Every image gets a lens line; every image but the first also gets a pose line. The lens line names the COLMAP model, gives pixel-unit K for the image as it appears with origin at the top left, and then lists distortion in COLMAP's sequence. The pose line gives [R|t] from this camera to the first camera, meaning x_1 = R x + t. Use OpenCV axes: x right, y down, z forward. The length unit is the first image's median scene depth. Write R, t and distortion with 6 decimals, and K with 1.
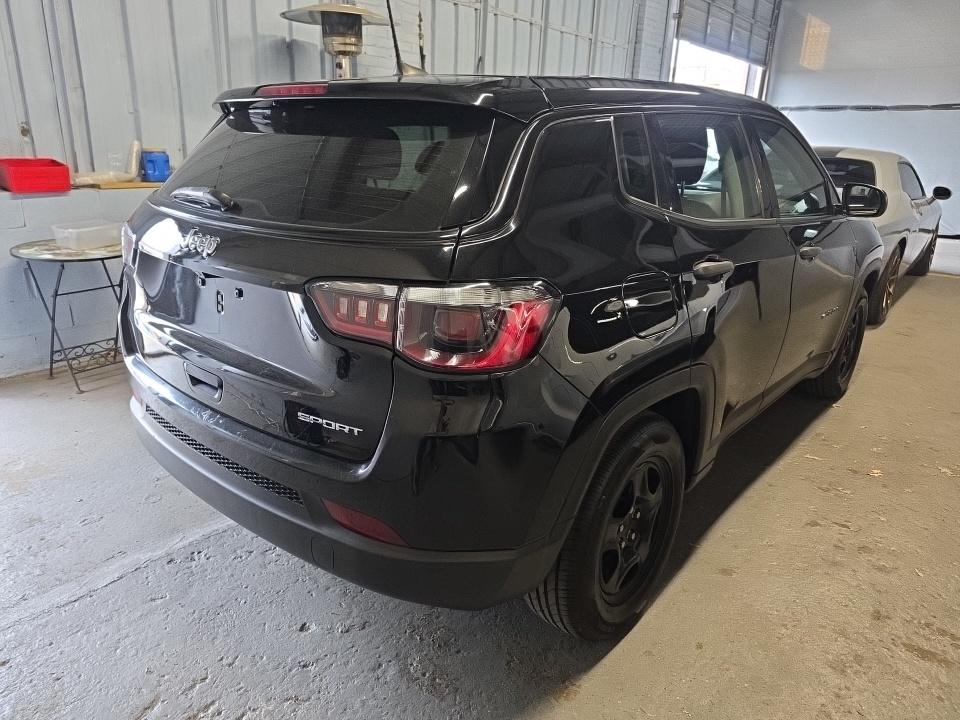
lens RADIAL K [[642.1, 0, 479.6], [0, 642.1, 327.2], [0, 0, 1]] dist [0.016114, -0.001943]
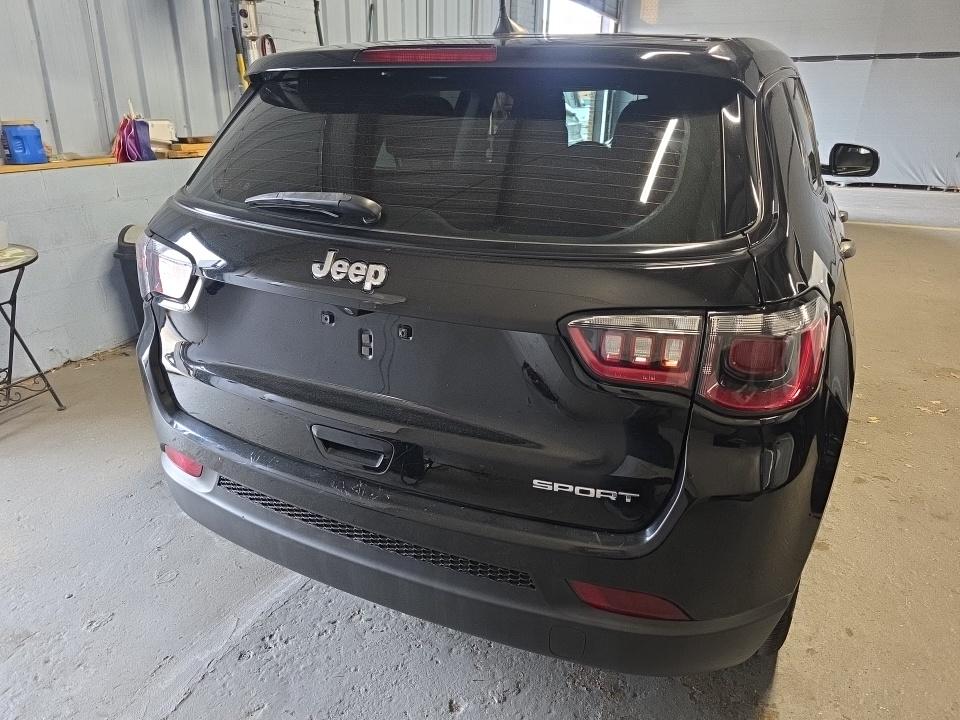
lens RADIAL K [[638.7, 0, 477.8], [0, 638.7, 340.8], [0, 0, 1]] dist [0.050700, -0.035180]
pose [[0.967515, -0.102591, 0.231064, -0.408490], [0.083210, 0.992263, 0.092143, -0.092322], [-0.238729, -0.069923, 0.968565, 0.211686]]
